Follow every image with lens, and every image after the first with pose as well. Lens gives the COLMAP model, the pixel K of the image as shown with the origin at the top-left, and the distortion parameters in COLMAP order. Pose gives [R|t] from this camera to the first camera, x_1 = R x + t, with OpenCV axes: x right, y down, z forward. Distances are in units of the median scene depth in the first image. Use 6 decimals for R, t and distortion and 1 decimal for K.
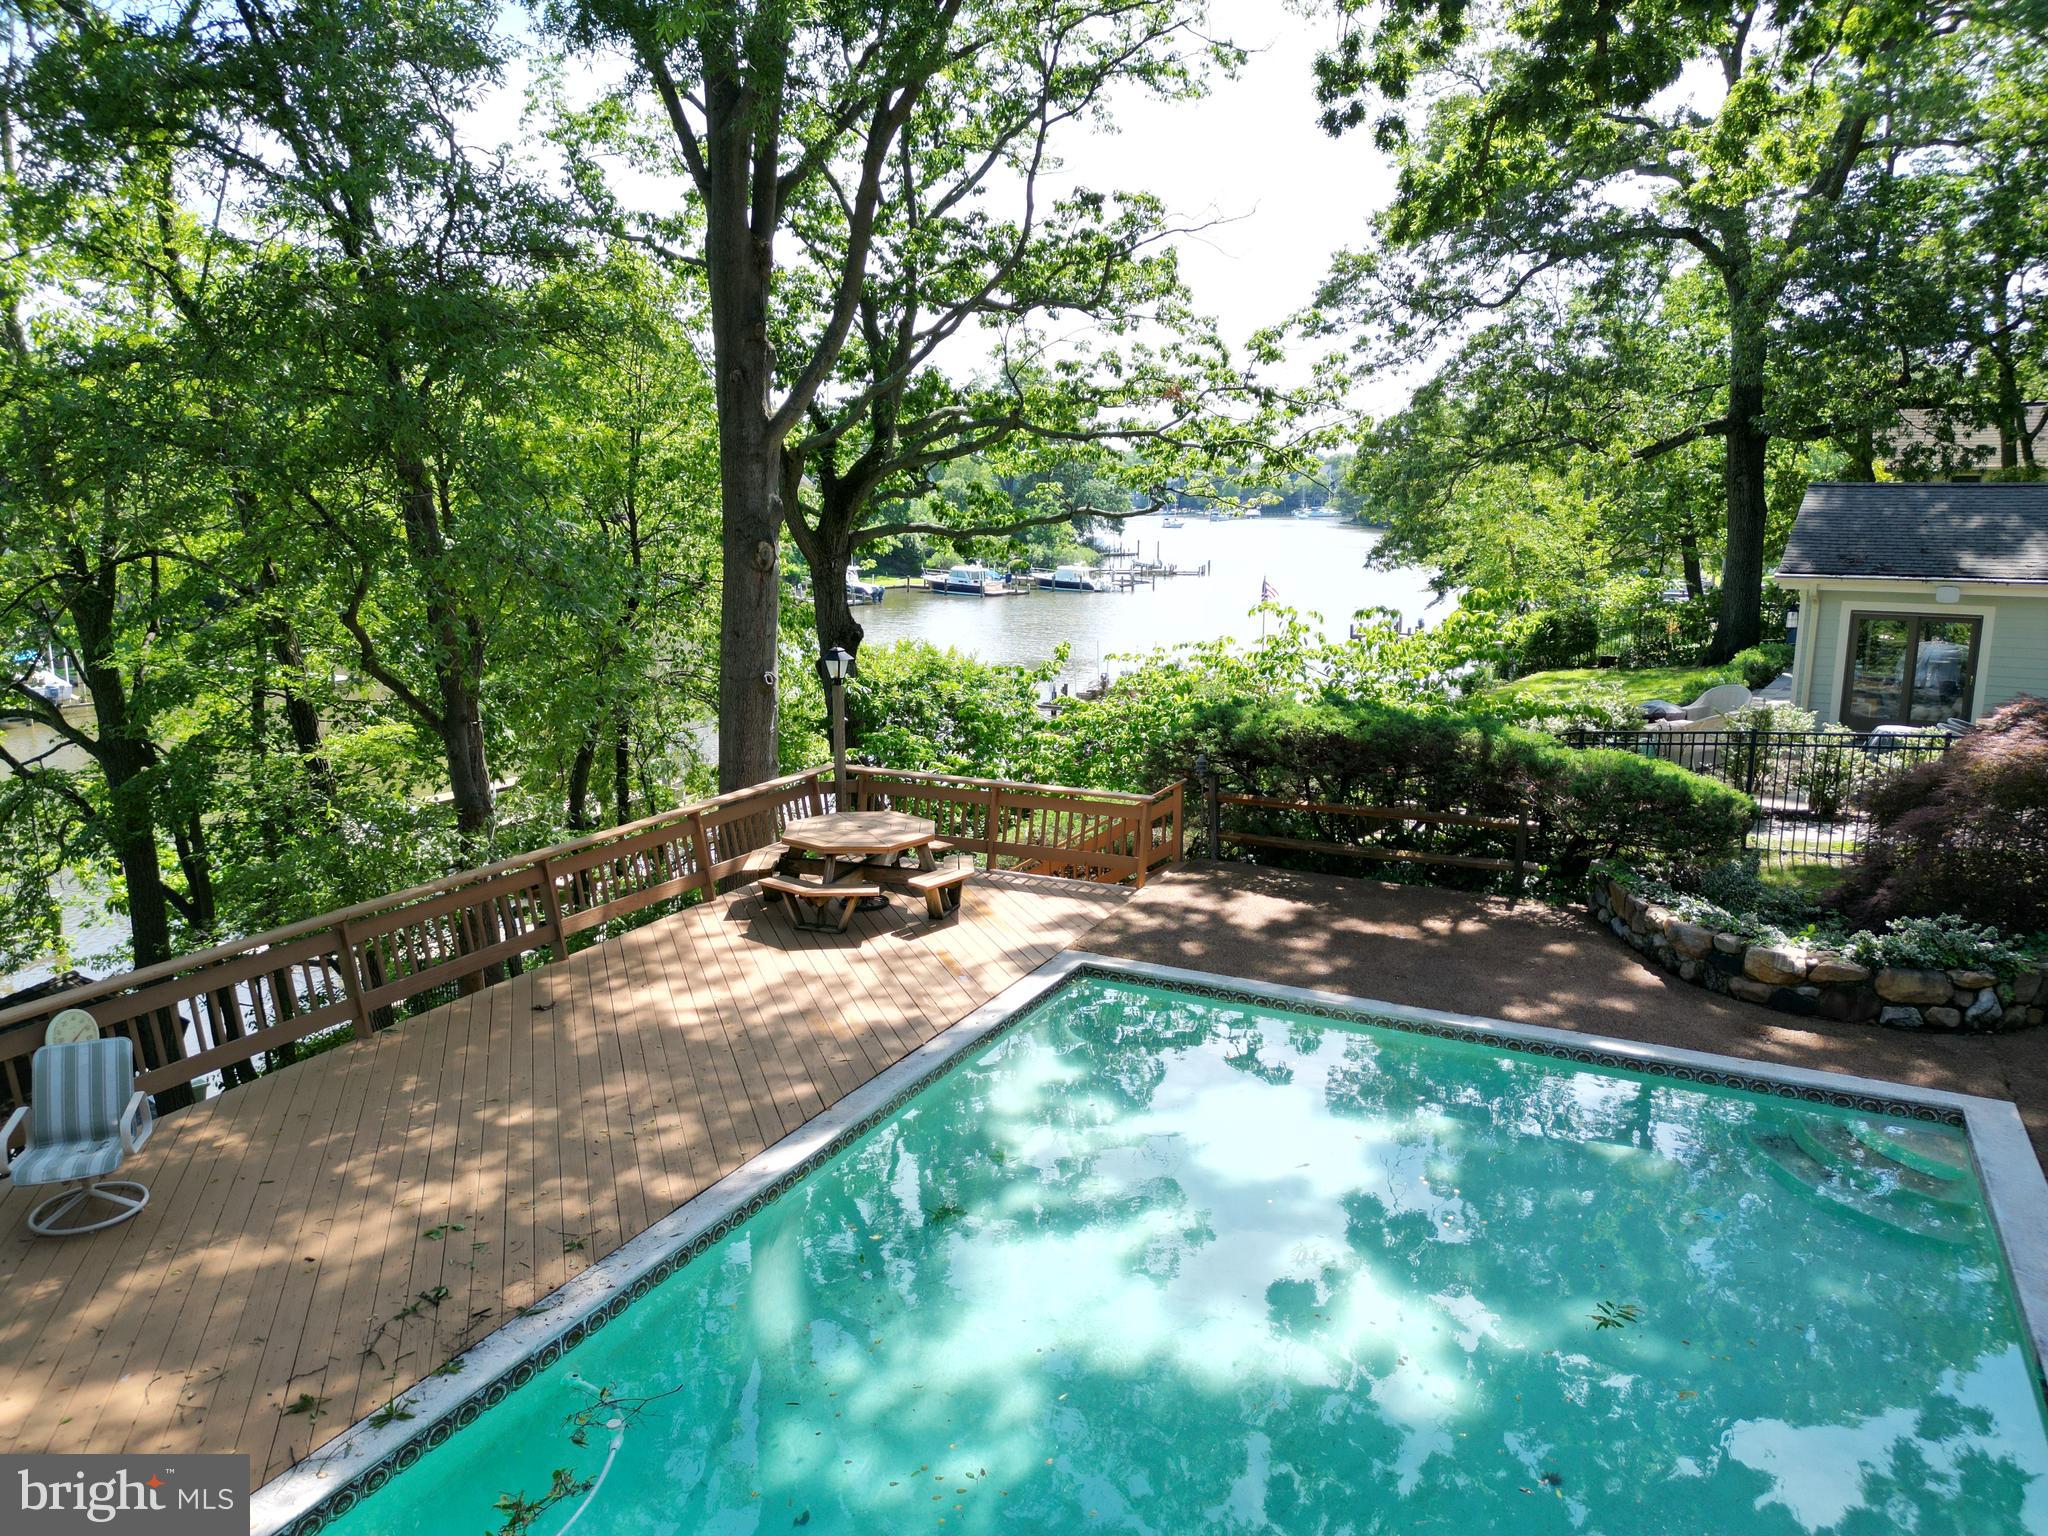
lens RADIAL K [[1433.5, 0, 1022.0], [0, 1433.5, 771.6], [0, 0, 1]] dist [0.037931, -0.016130]
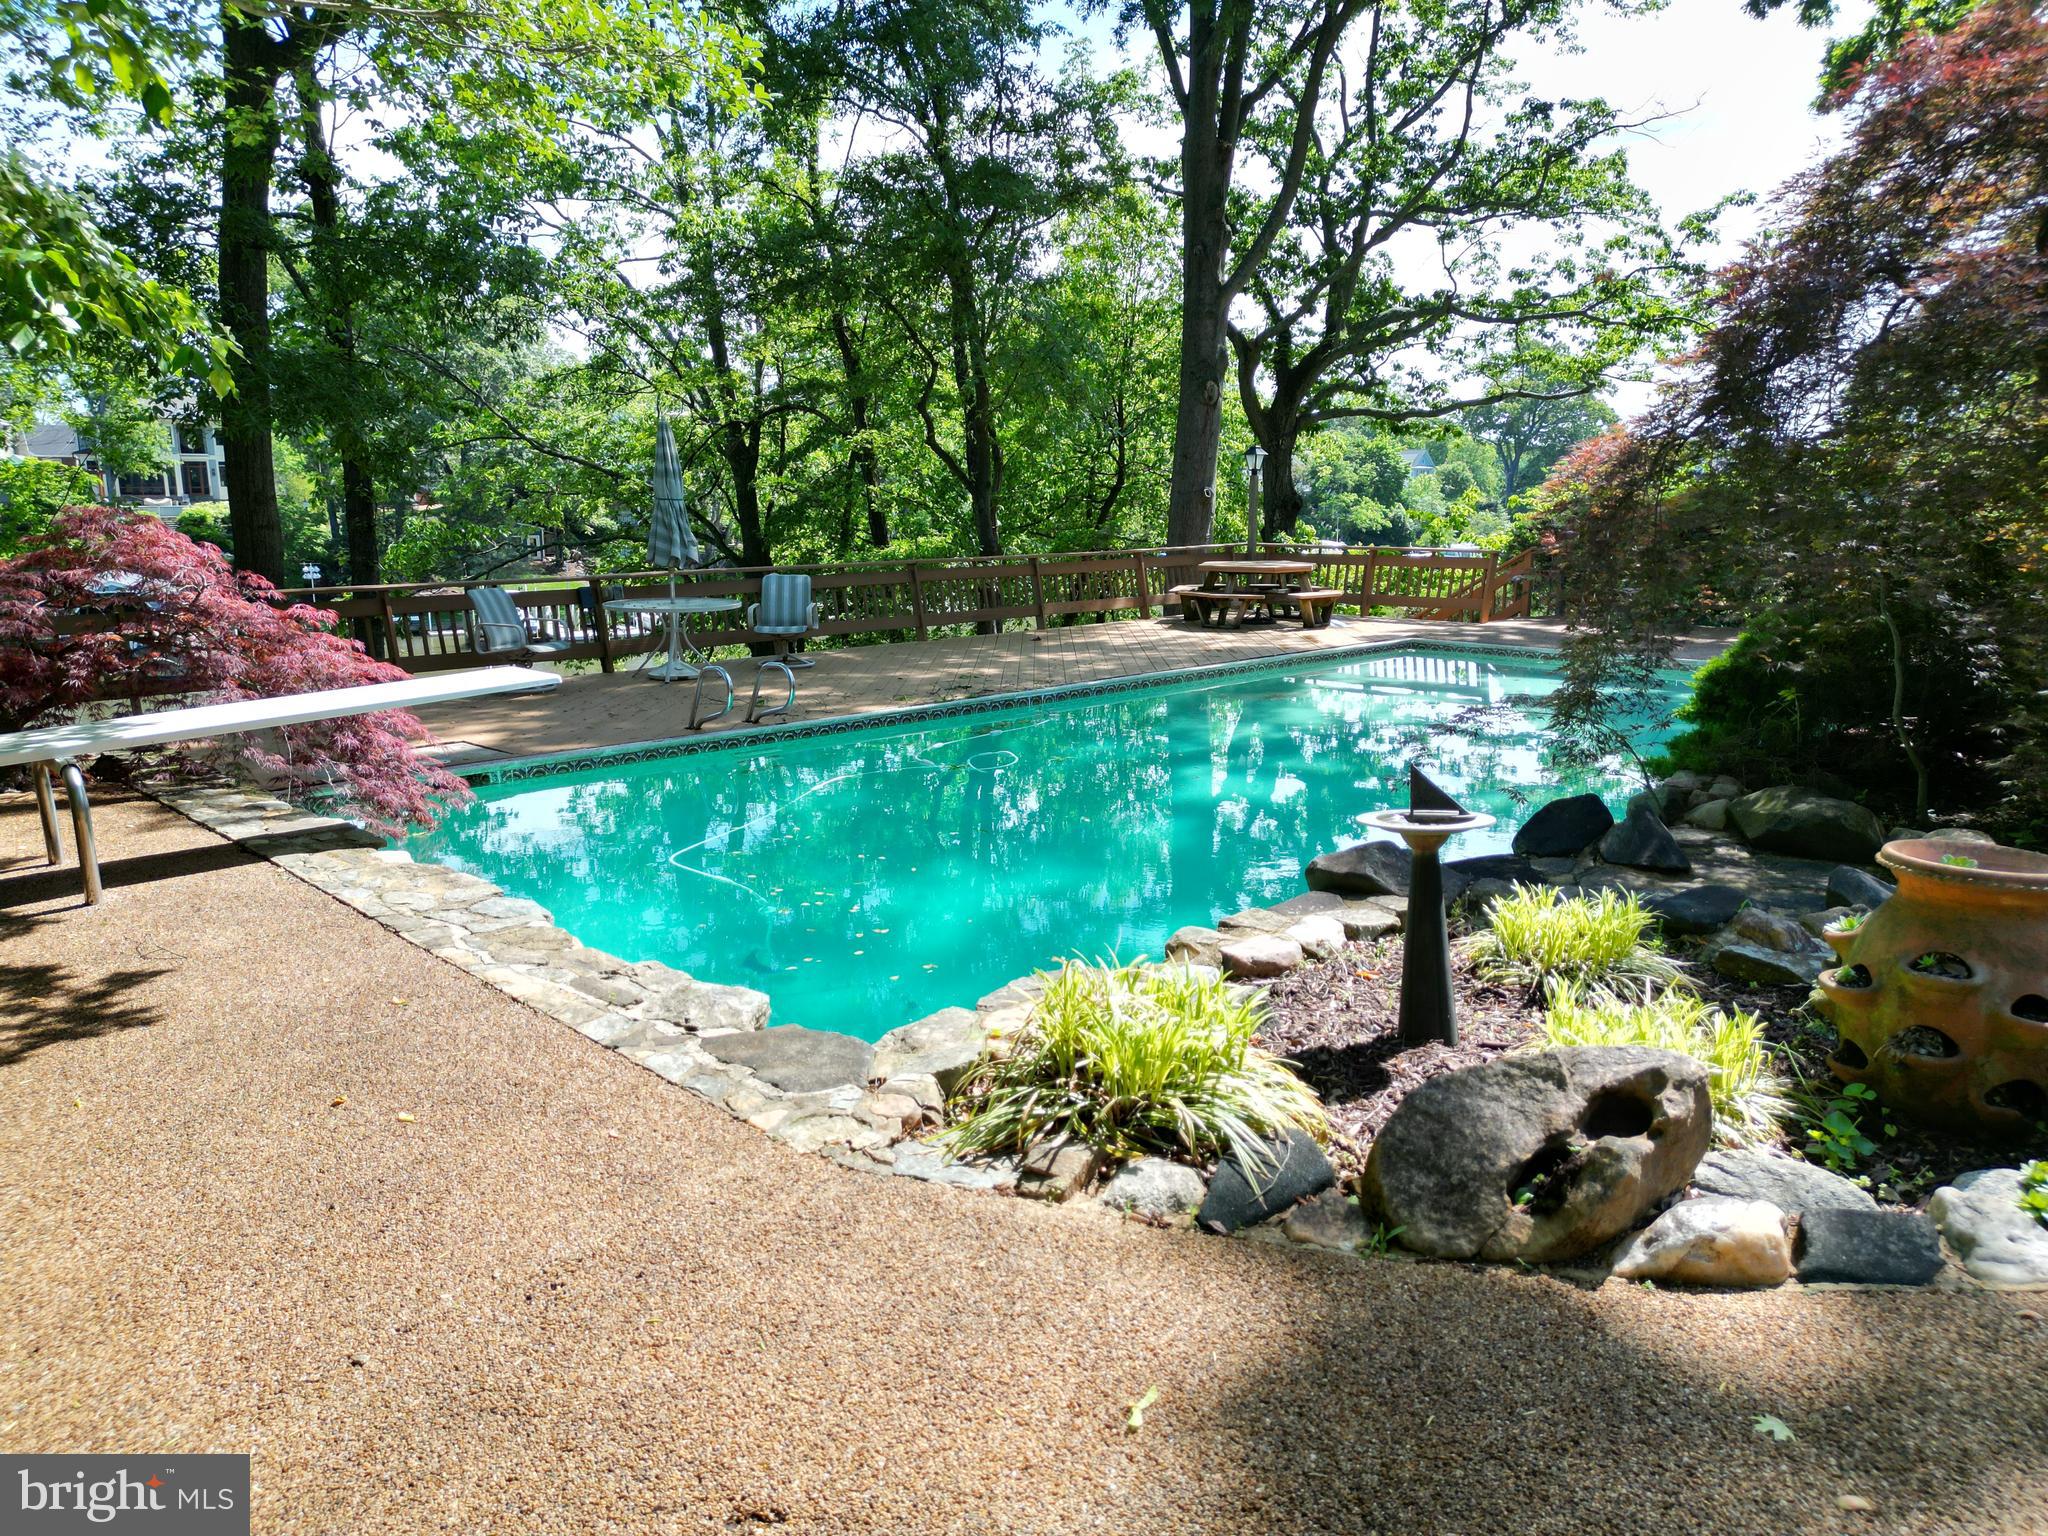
lens RADIAL K [[1433.5, 0, 1021.2], [0, 1433.5, 766.2], [0, 0, 1]] dist [0.037931, -0.016130]
pose [[0.943018, 0.058096, -0.327630, 0.066120], [-0.059481, 0.998213, 0.005803, 0.123598], [0.327381, 0.014015, 0.944788, -0.172919]]
